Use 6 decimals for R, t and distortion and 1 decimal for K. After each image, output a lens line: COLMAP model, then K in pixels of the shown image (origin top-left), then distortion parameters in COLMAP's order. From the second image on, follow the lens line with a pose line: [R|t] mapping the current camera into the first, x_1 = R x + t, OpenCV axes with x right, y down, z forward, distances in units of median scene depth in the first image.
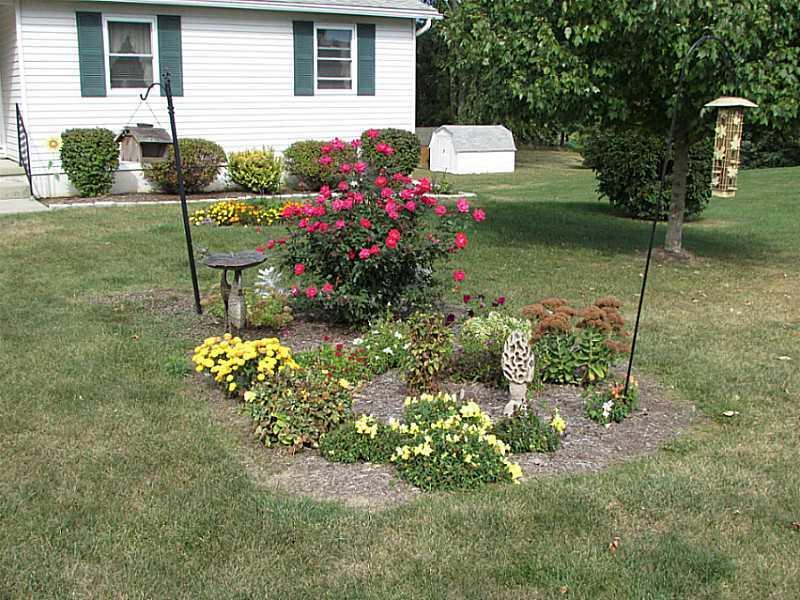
lens RADIAL K [[921.0, 0, 400.1], [0, 921.0, 302.5], [0, 0, 1]] dist [-0.027120, 0.000000]
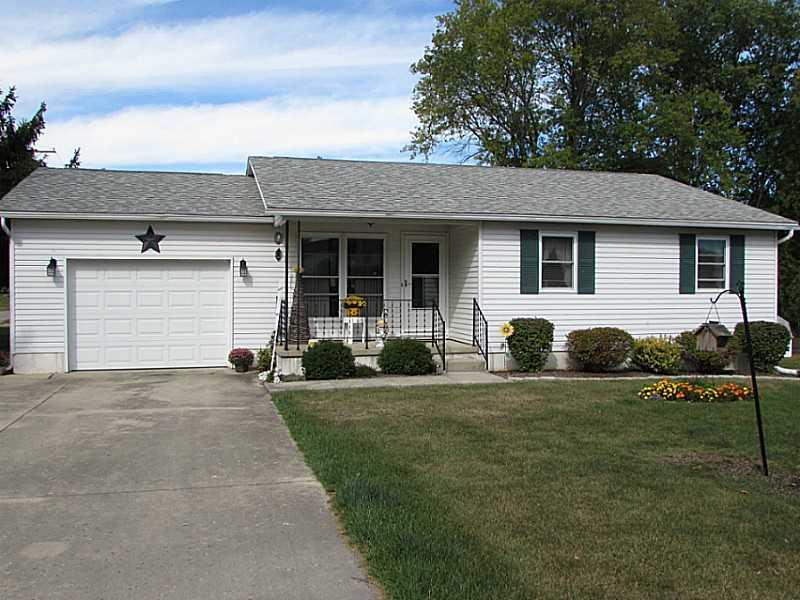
lens RADIAL K [[784.7, 0, 399.5], [0, 784.7, 296.4], [0, 0, 1]] dist [0.024676, 0.000000]
pose [[0.963848, 0.005798, -0.266390, -0.209675], [-0.062089, 0.977129, -0.203383, 0.011740], [0.259118, 0.212570, 0.942163, -0.070687]]
